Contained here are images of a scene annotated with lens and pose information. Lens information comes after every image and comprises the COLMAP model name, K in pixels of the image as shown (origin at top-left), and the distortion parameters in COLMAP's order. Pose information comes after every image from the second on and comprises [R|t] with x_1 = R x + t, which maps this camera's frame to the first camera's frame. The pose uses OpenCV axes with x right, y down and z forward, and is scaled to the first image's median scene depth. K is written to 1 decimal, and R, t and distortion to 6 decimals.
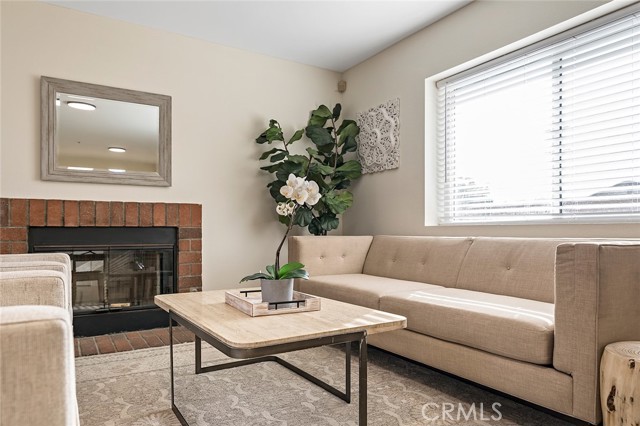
lens RADIAL K [[438.1, 0, 319.9], [0, 438.1, 214.0], [0, 0, 1]] dist [0.001969, 0.000946]
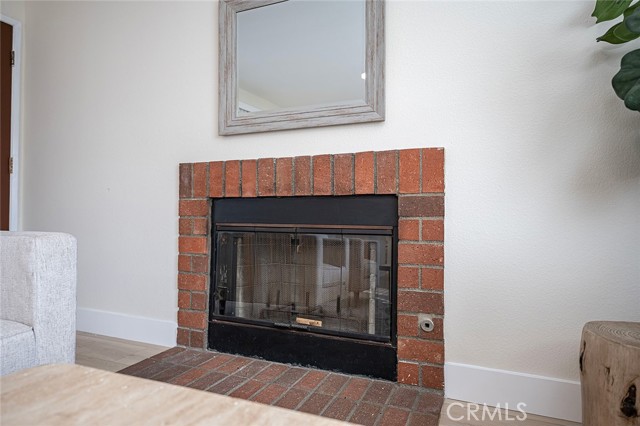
lens RADIAL K [[396.5, 0, 319.3], [0, 396.5, 210.3], [0, 0, 1]] dist [0.000607, -0.000277]
pose [[0.566236, -0.001176, -0.824242, 0.017671], [0.029467, 0.999389, 0.018817, 0.038290], [0.823716, -0.034943, 0.565924, 0.681413]]
